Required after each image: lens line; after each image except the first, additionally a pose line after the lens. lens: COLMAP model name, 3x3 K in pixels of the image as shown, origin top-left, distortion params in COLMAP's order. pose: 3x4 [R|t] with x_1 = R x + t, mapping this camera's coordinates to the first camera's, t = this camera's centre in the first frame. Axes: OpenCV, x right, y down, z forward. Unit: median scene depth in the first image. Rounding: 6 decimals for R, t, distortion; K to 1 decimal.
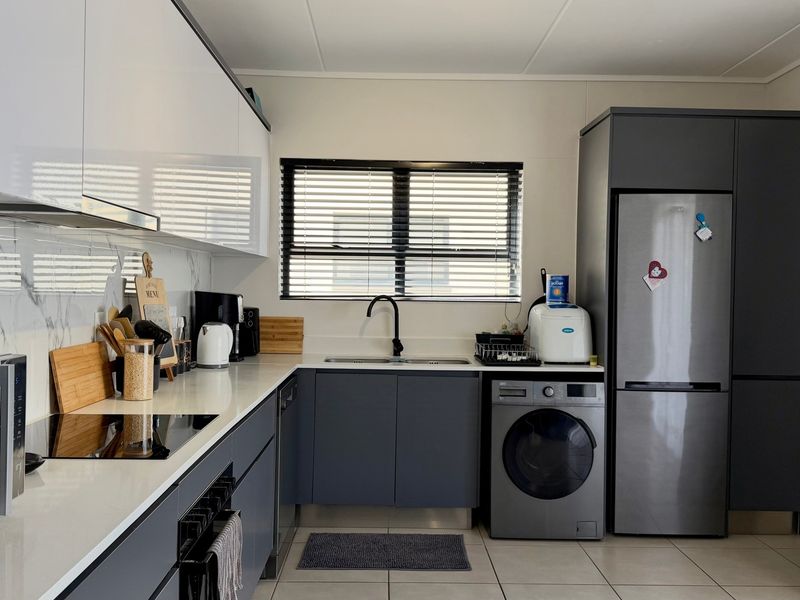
lens RADIAL K [[737.7, 0, 400.0], [0, 737.7, 300.0], [0, 0, 1]] dist [0.172904, -0.334562]
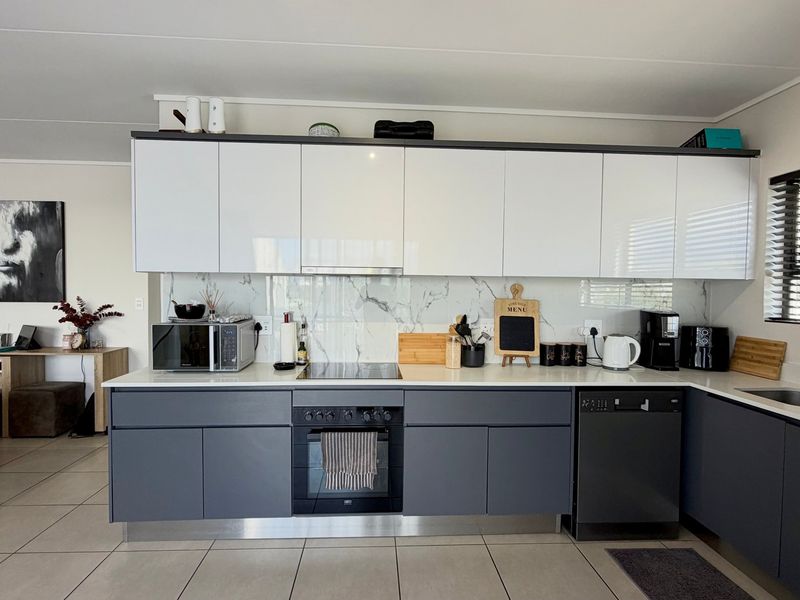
lens RADIAL K [[423.3, 0, 396.8], [0, 423.3, 302.3], [0, 0, 1]] dist [0.000008, 0.000529]
pose [[0.034344, 0.012780, -0.999328, 0.425695], [-0.030192, 0.999475, 0.011744, -0.019882], [0.998954, 0.029768, 0.034712, 0.542659]]
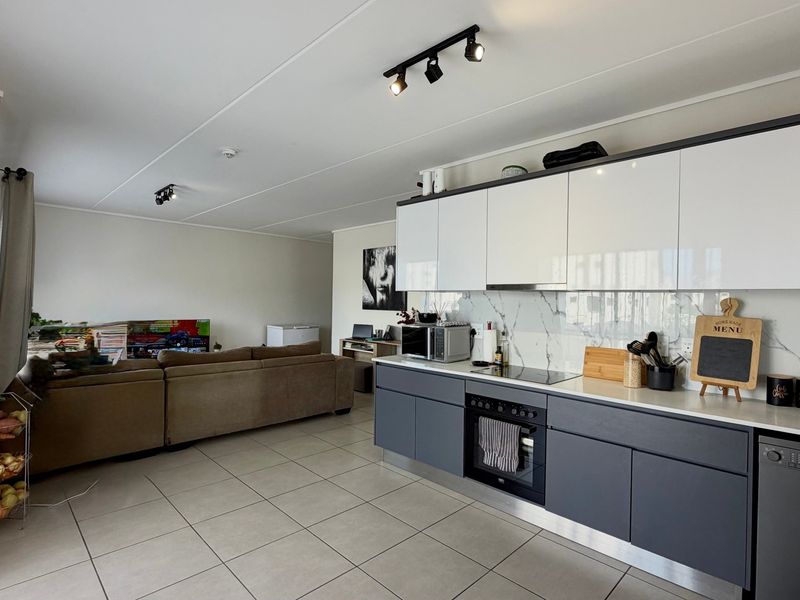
lens RADIAL K [[423.3, 0, 396.8], [0, 423.3, 302.3], [0, 0, 1]] dist [0.000008, 0.000529]
pose [[-0.726221, -0.026625, -0.686945, 0.454854], [-0.044930, 0.998952, 0.008780, -0.027308], [0.685991, 0.037241, -0.726656, 0.866789]]
